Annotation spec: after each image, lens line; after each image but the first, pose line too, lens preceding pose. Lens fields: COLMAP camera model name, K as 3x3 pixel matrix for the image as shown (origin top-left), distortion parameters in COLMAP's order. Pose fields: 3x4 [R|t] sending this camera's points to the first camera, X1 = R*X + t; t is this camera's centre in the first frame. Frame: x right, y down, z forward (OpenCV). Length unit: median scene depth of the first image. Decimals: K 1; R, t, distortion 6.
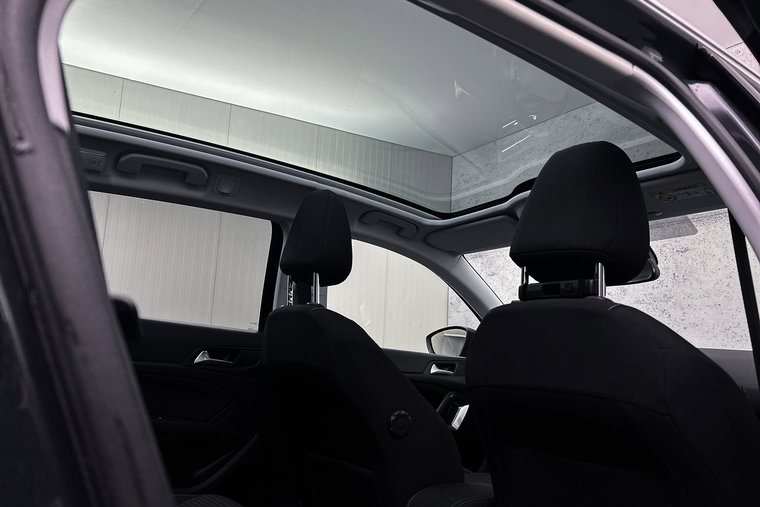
lens RADIAL K [[562.3, 0, 384.7], [0, 562.3, 256.1], [0, 0, 1]] dist [0.046863, -0.051508]
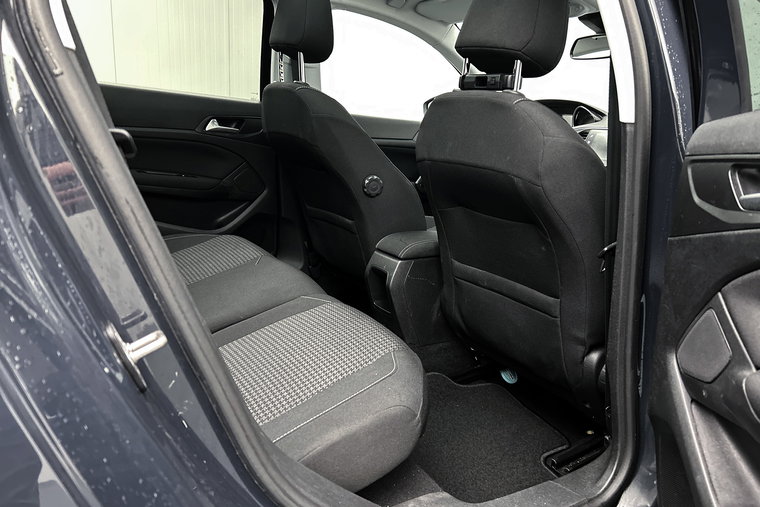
lens RADIAL K [[562.3, 0, 376.7], [0, 562.3, 256.1], [0, 0, 1]] dist [0.046863, -0.051508]
pose [[0.998205, 0.022086, -0.055672, 0.107511], [0.002921, 0.910470, 0.413565, -0.071692], [0.059822, -0.412985, 0.908771, -0.178557]]
